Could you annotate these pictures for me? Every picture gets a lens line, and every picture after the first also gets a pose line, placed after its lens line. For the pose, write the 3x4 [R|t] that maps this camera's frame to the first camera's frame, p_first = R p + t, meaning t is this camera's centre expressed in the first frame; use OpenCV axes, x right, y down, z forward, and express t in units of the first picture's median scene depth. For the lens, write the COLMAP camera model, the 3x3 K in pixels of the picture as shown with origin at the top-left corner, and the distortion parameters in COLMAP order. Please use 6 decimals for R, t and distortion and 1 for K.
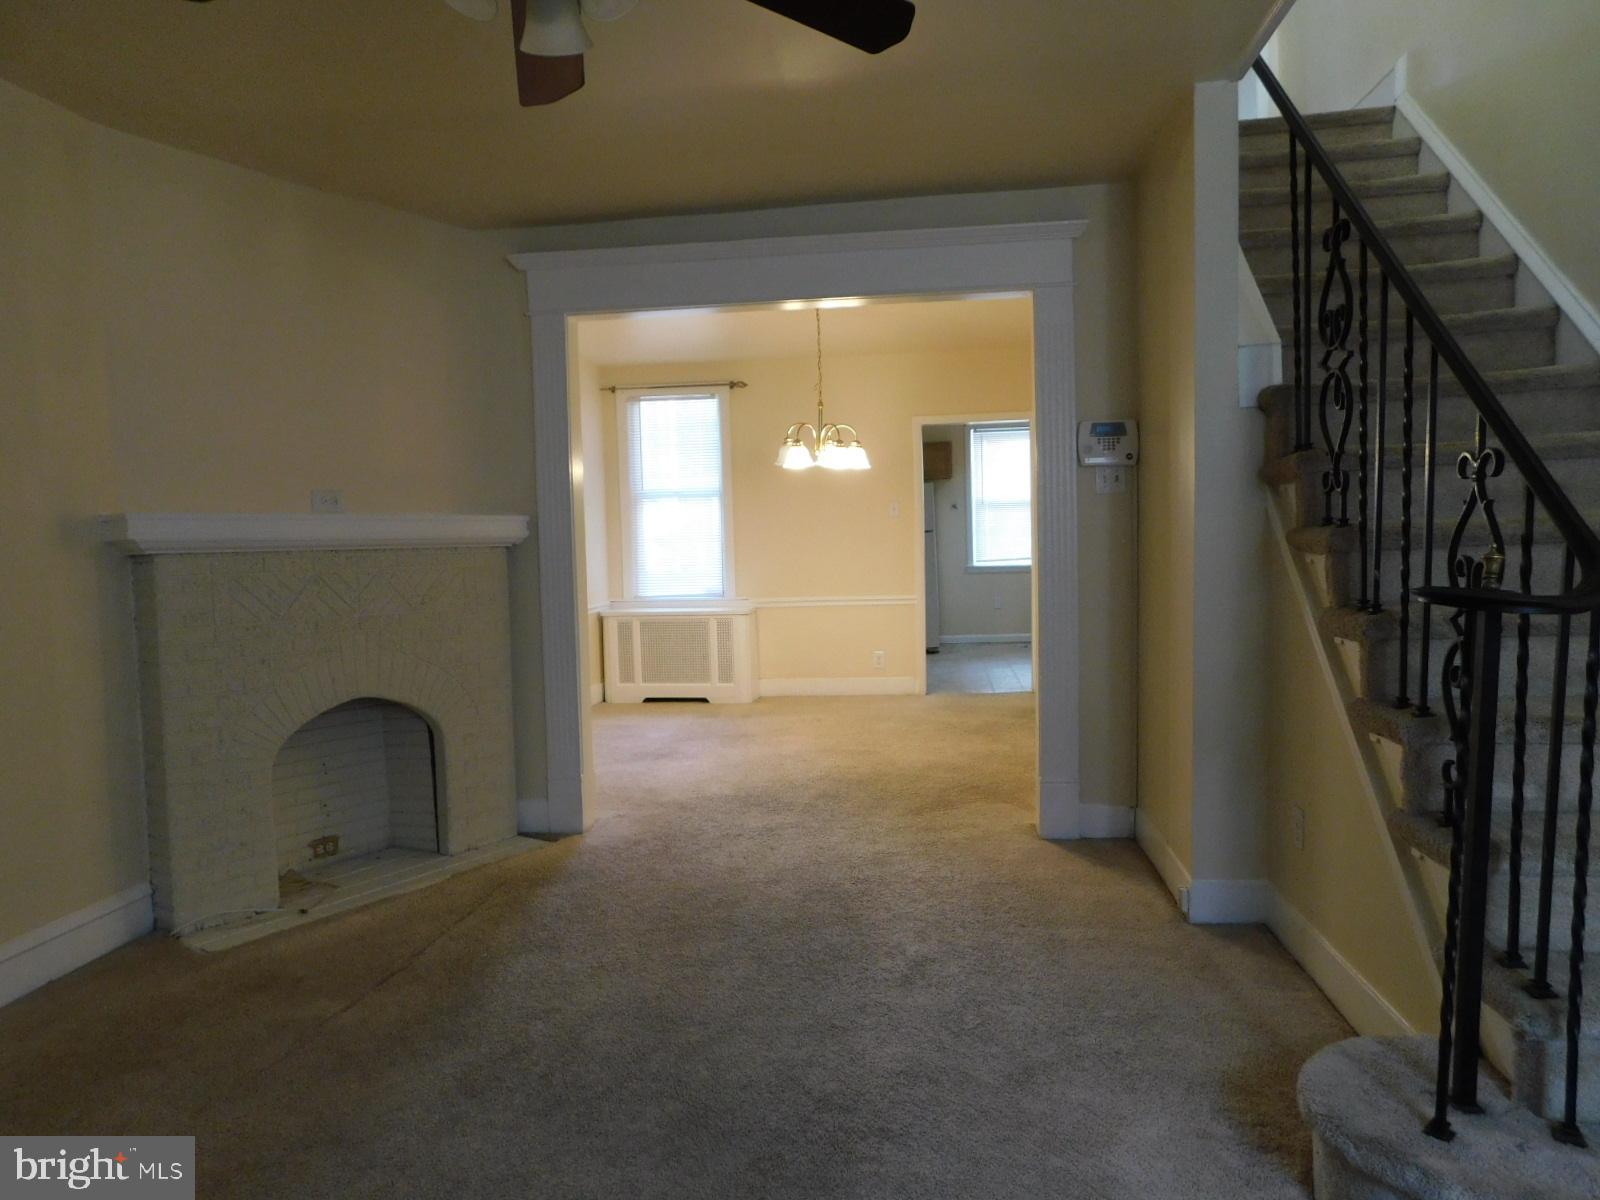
lens RADIAL K [[1053.3, 0, 800.0], [0, 1053.3, 600.0], [0, 0, 1]] dist [-0.063971, 0.044999]
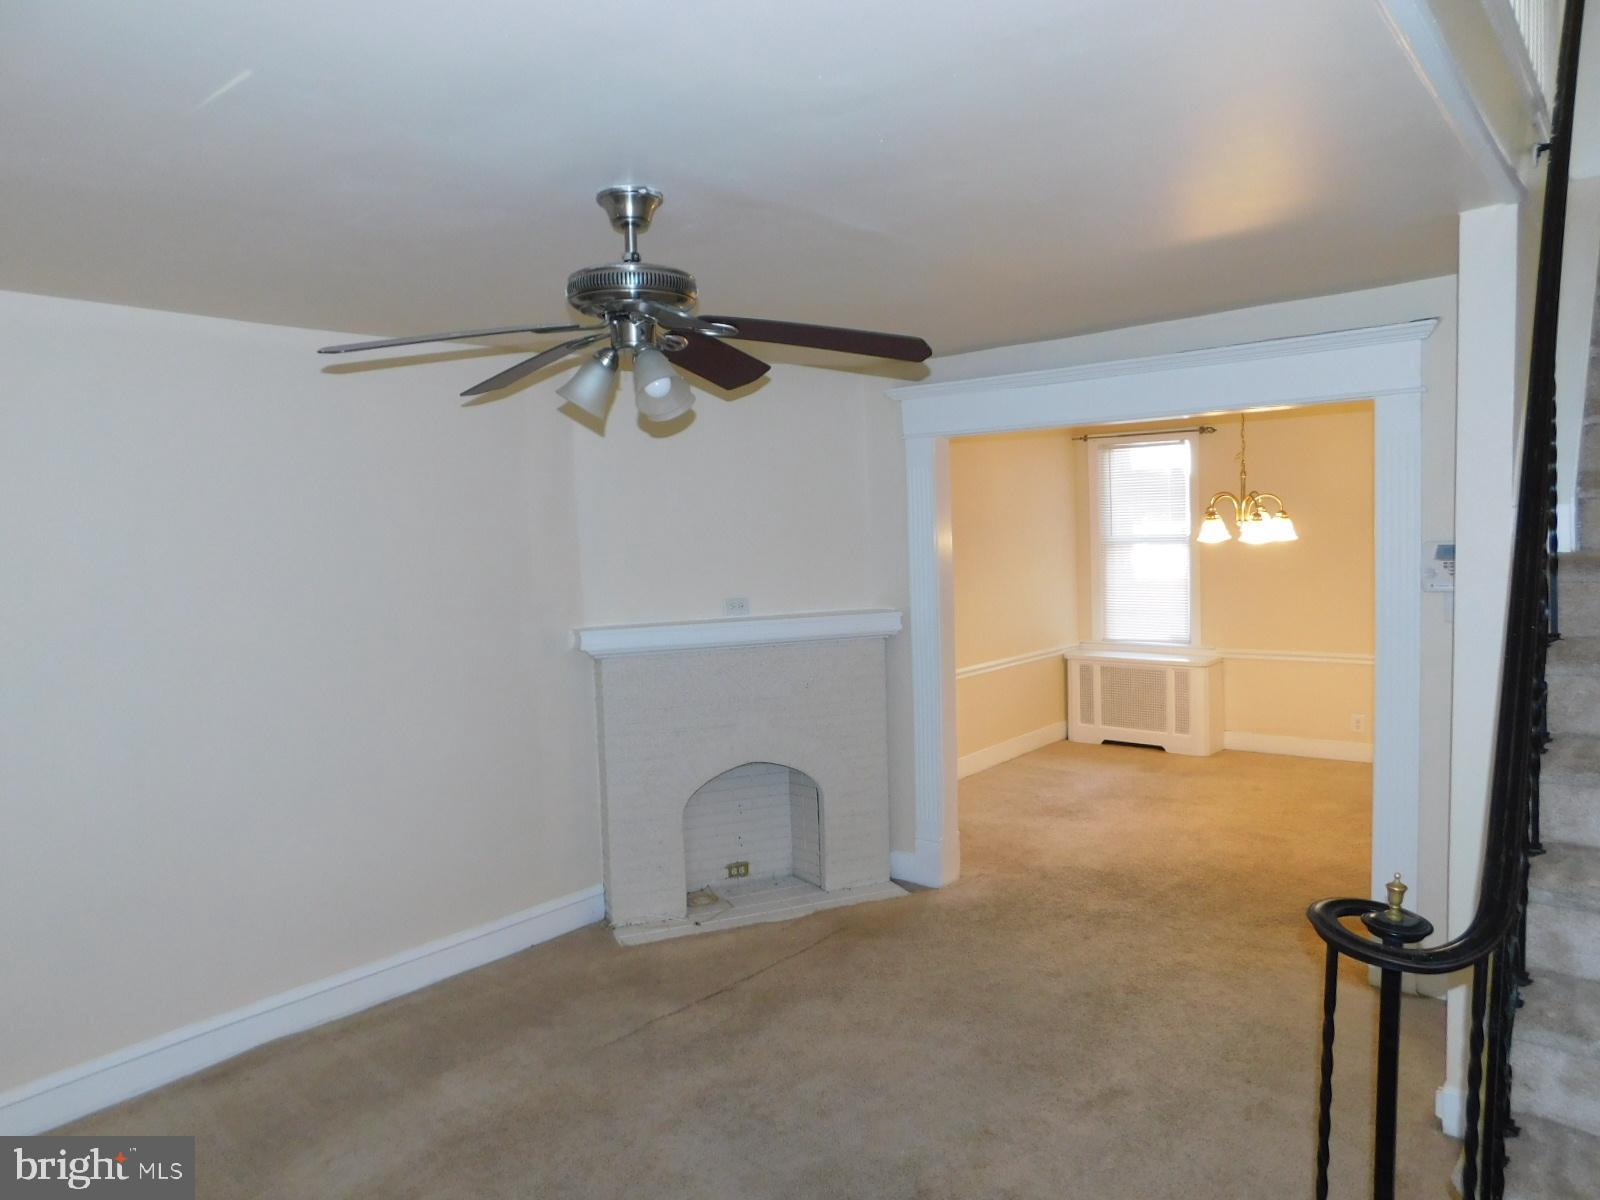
lens RADIAL K [[1060.4, 0, 809.7], [0, 1060.4, 602.7], [0, 0, 1]] dist [-0.054610, 0.039645]
pose [[0.845298, 0.035221, -0.533133, 0.304253], [-0.019384, 0.999190, 0.035276, -0.140860], [0.533944, -0.019485, 0.845295, -0.050456]]
